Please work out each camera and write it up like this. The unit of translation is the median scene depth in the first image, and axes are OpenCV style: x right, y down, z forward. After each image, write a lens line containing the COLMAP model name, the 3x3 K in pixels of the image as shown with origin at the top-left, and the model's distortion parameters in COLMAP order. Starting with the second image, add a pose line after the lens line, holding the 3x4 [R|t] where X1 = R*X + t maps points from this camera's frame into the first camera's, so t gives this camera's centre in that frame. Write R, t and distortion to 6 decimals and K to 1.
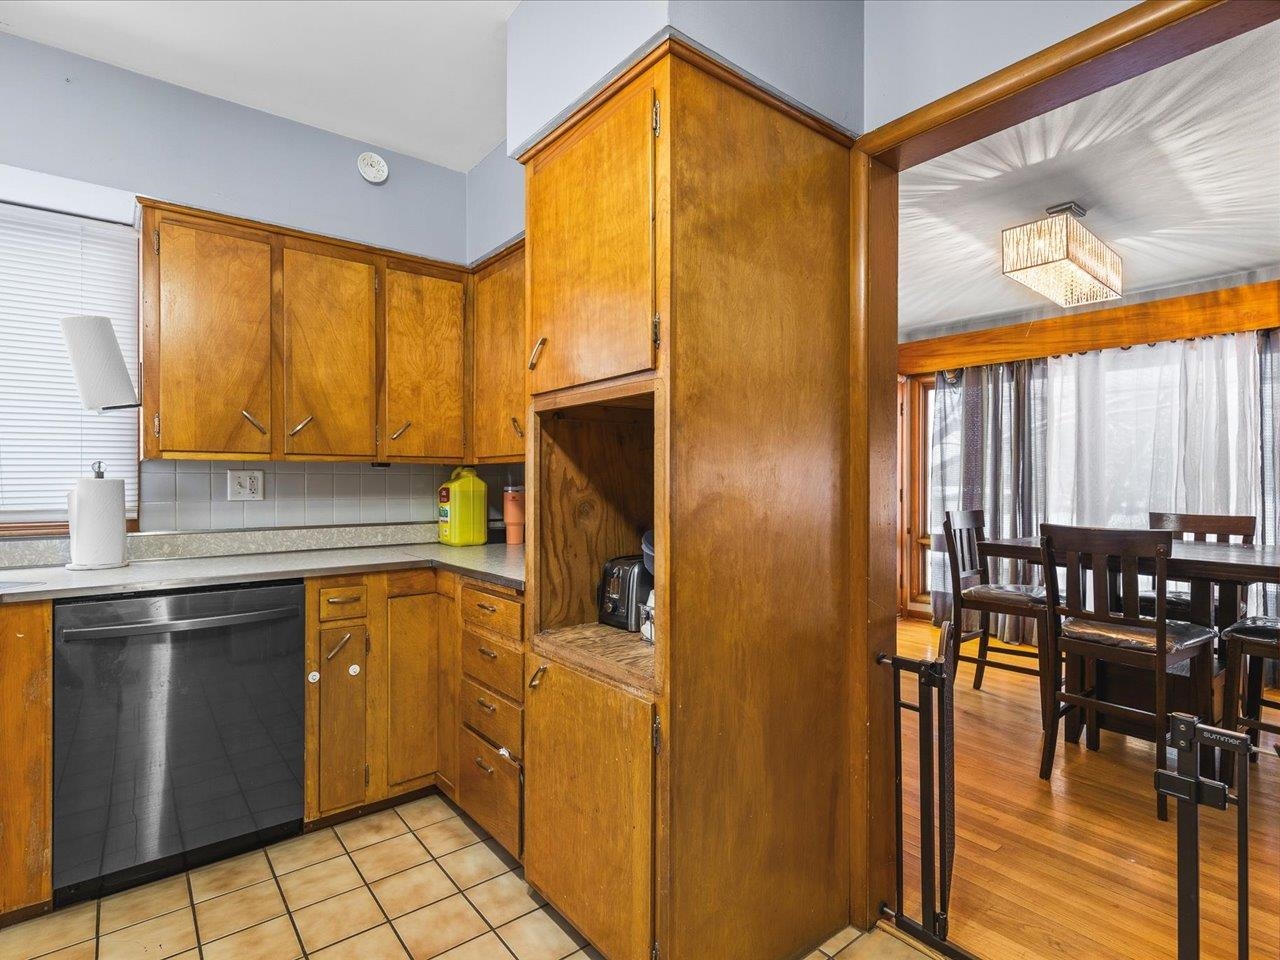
lens RADIAL K [[652.3, 0, 632.9], [0, 652.3, 480.2], [0, 0, 1]] dist [0.006353, -0.000792]
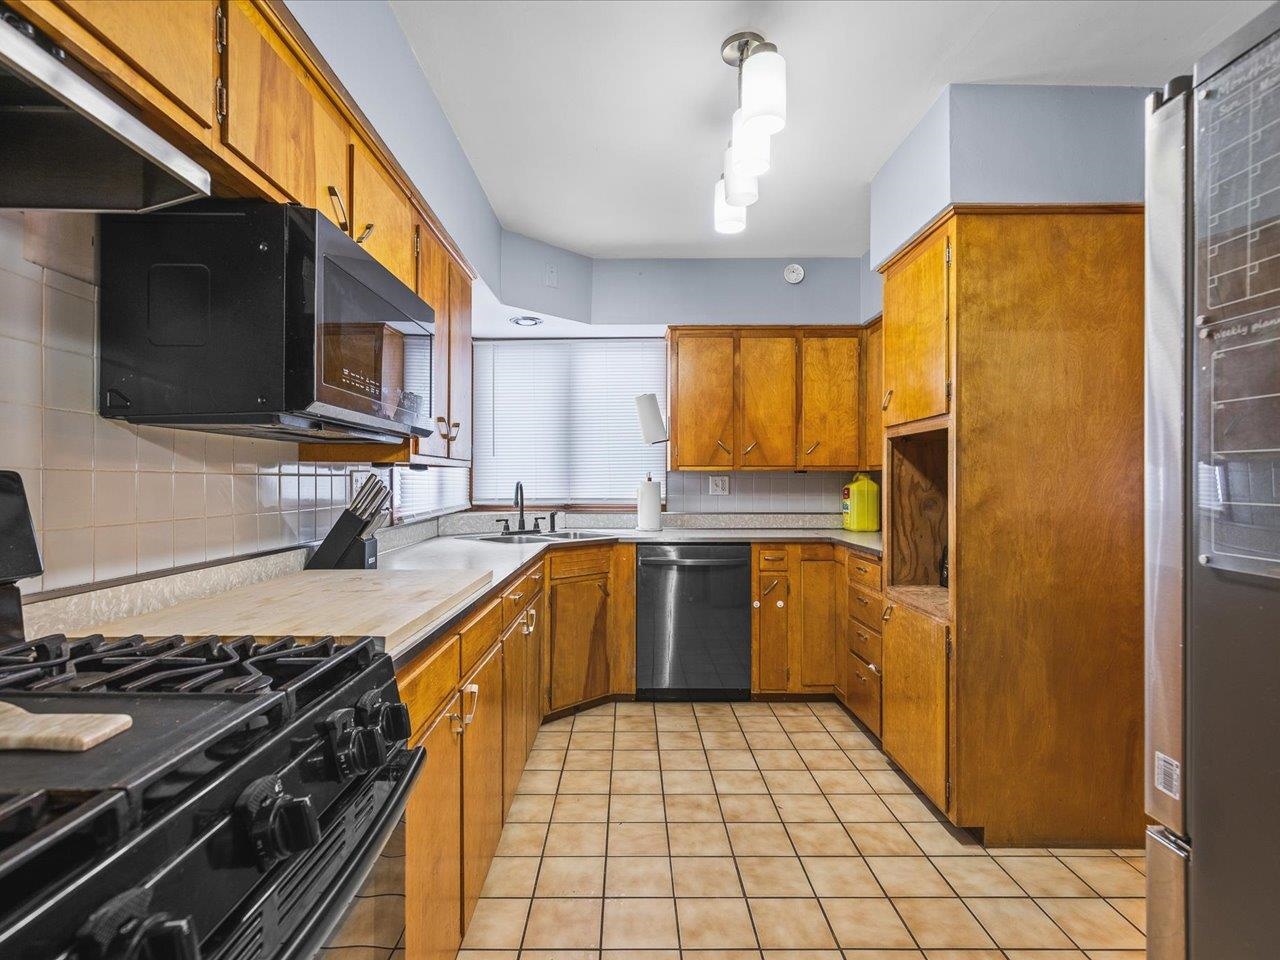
lens RADIAL K [[652.3, 0, 632.9], [0, 652.3, 480.2], [0, 0, 1]] dist [0.006353, -0.000792]
pose [[0.789579, 0.000666, -0.613648, 0.273203], [-0.000667, 1.000000, 0.000227, -0.006503], [0.613648, 0.000231, 0.789579, -0.484219]]
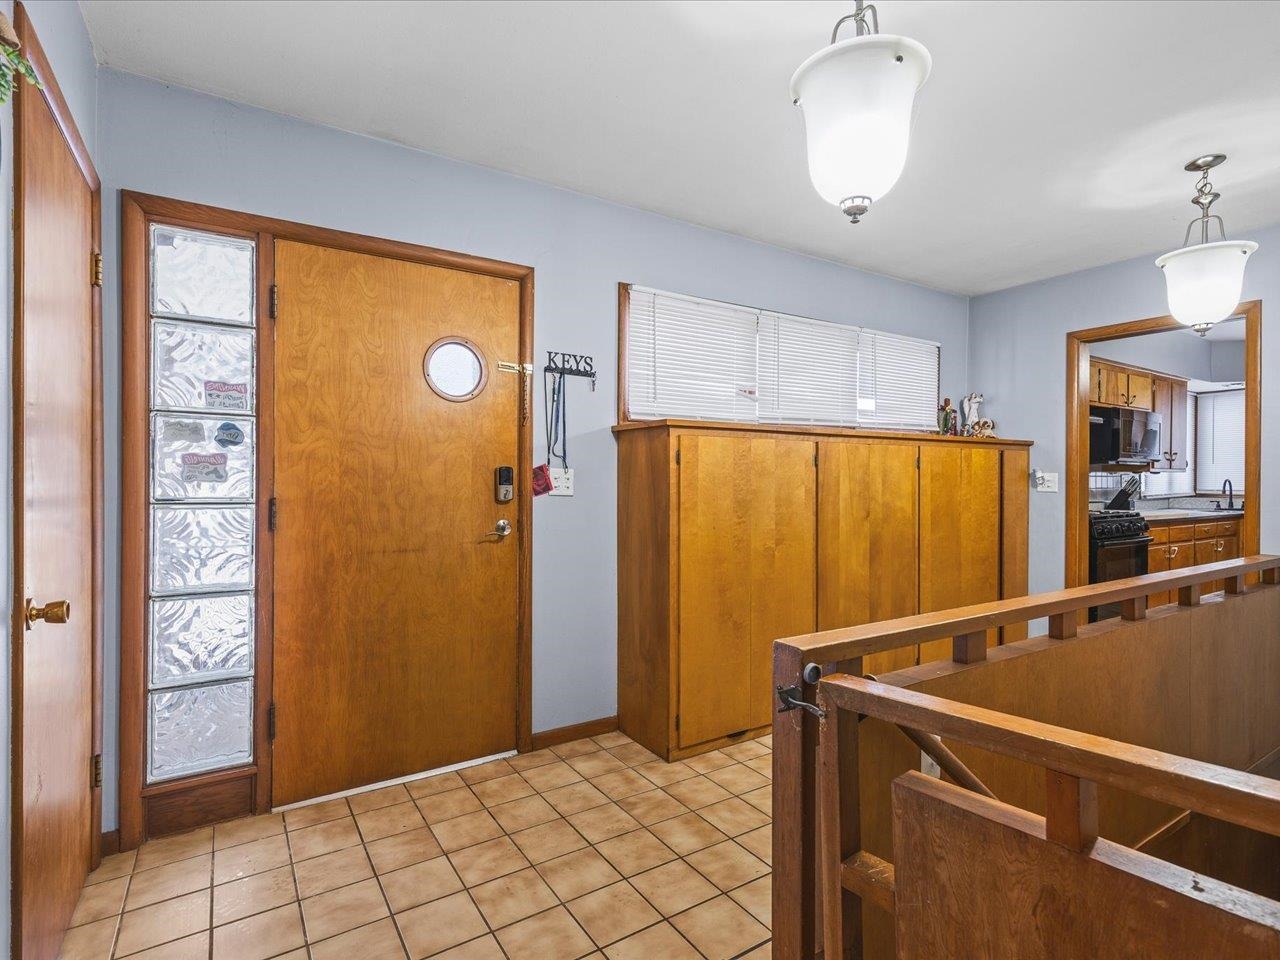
lens RADIAL K [[652.3, 0, 632.9], [0, 652.3, 480.2], [0, 0, 1]] dist [0.006353, -0.000792]
pose [[-0.089685, 0.003687, -0.995963, 2.122110], [-0.000829, 0.999993, 0.003777, -0.006896], [0.995970, 0.001165, -0.089681, -1.690152]]
